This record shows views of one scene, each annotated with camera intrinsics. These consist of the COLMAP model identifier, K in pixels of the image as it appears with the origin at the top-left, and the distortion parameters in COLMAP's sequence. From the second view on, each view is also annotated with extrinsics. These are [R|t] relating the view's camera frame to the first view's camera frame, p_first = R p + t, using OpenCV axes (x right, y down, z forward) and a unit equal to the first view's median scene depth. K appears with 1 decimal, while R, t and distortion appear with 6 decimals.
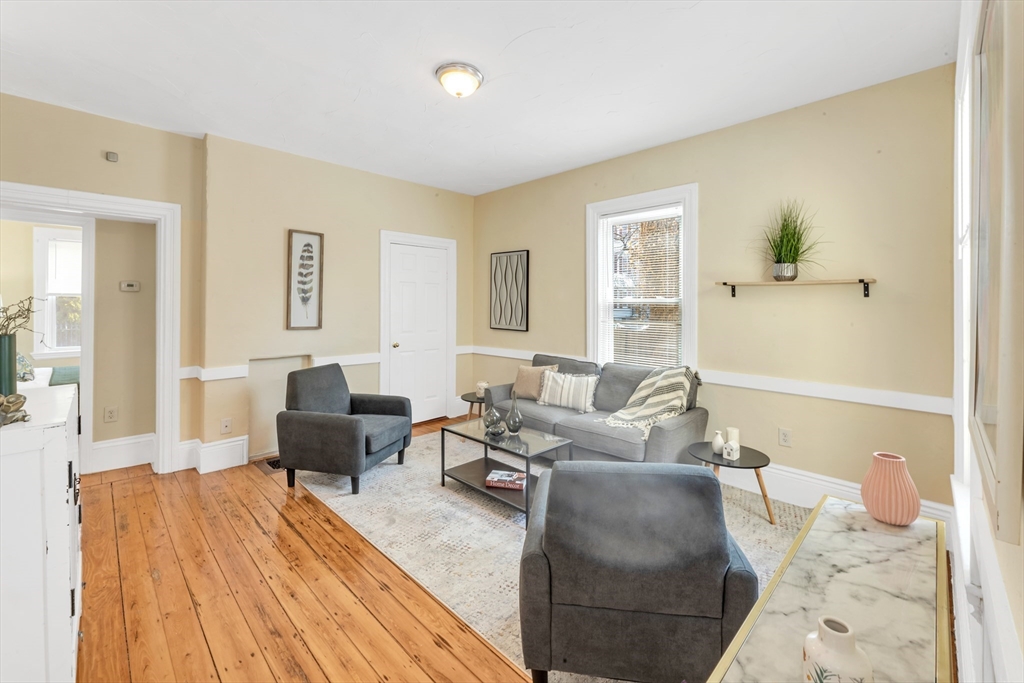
lens RADIAL K [[425.2, 0, 511.8], [0, 425.2, 305.7], [0, 0, 1]] dist [0.000775, 0.000021]
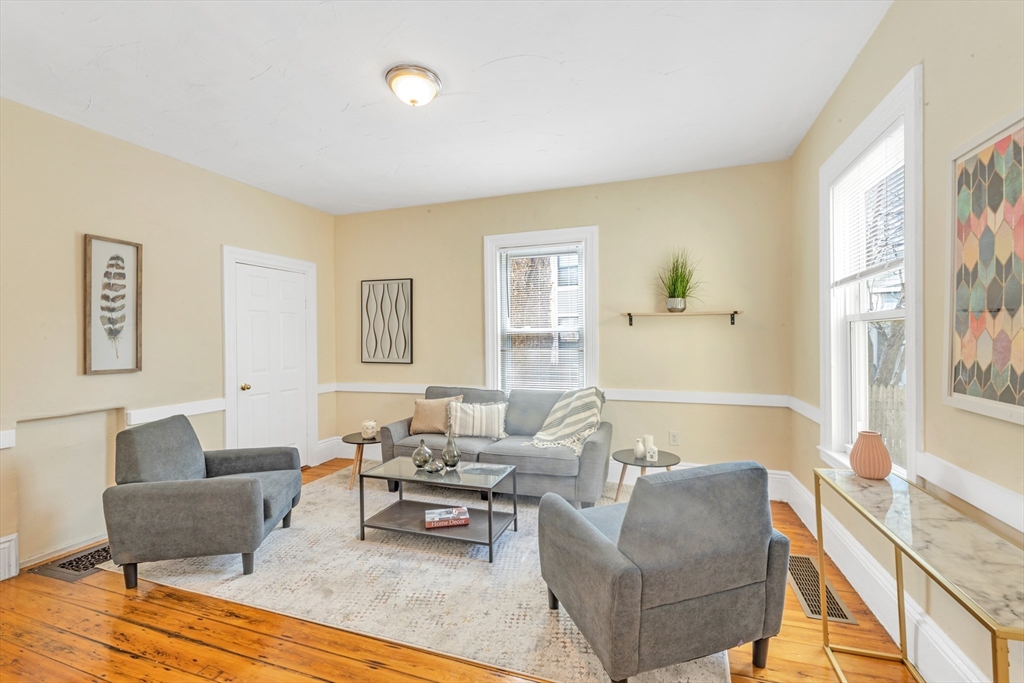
lens RADIAL K [[419.8, 0, 512.0], [0, 419.8, 341.5], [0, 0, 1]] dist [-0.000735, -0.000019]
pose [[0.903475, -0.018448, 0.428243, -0.245171], [0.015026, 0.999822, 0.011370, 0.004680], [-0.428377, -0.003837, 0.903592, 0.076003]]
